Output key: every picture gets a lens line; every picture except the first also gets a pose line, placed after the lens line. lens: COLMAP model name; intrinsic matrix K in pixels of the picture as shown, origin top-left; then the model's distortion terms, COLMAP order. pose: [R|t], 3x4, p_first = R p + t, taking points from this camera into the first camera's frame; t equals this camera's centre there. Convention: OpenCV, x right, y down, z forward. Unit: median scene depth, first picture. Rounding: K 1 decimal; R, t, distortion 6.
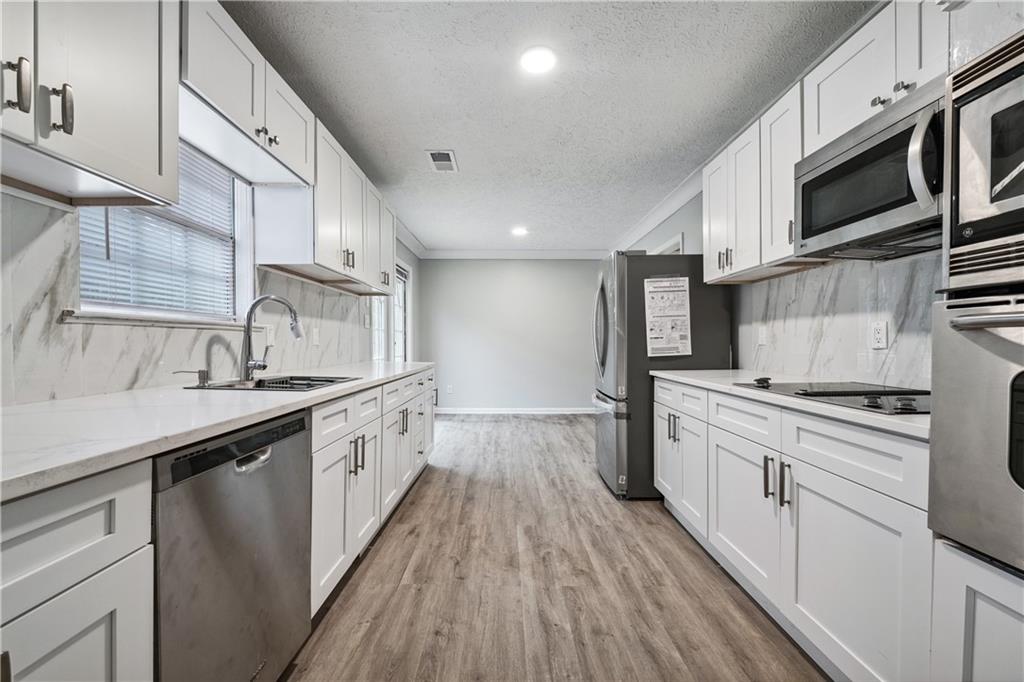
lens RADIAL K [[411.4, 0, 512.0], [0, 411.4, 341.0], [0, 0, 1]] dist [0.000341, -0.000332]
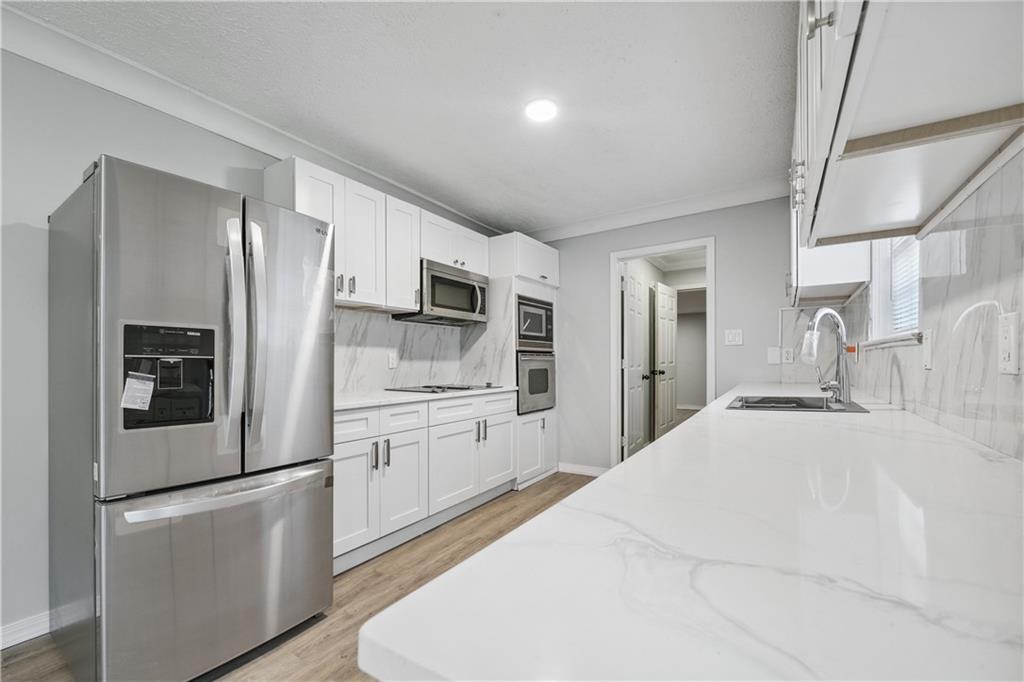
lens RADIAL K [[423.2, 0, 510.7], [0, 423.2, 362.0], [0, 0, 1]] dist [0.000123, 0.000006]
pose [[-0.835847, 0.004976, 0.548940, -0.394992], [0.003359, 0.999987, -0.003950, -0.000334], [-0.548953, -0.001458, -0.835852, 1.629938]]
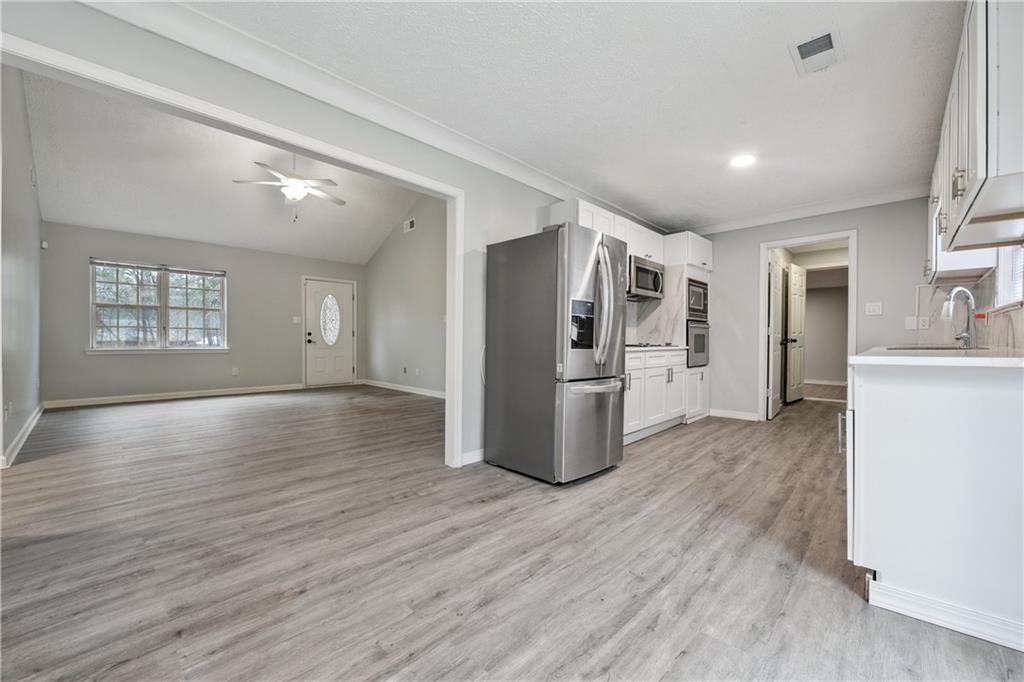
lens RADIAL K [[411.4, 0, 512.0], [0, 411.4, 341.0], [0, 0, 1]] dist [0.000341, -0.000332]
pose [[-0.718271, -0.005771, 0.695740, -0.355253], [-0.006883, 0.999976, 0.001189, 0.057993], [-0.695730, -0.003934, -0.718293, 2.346043]]
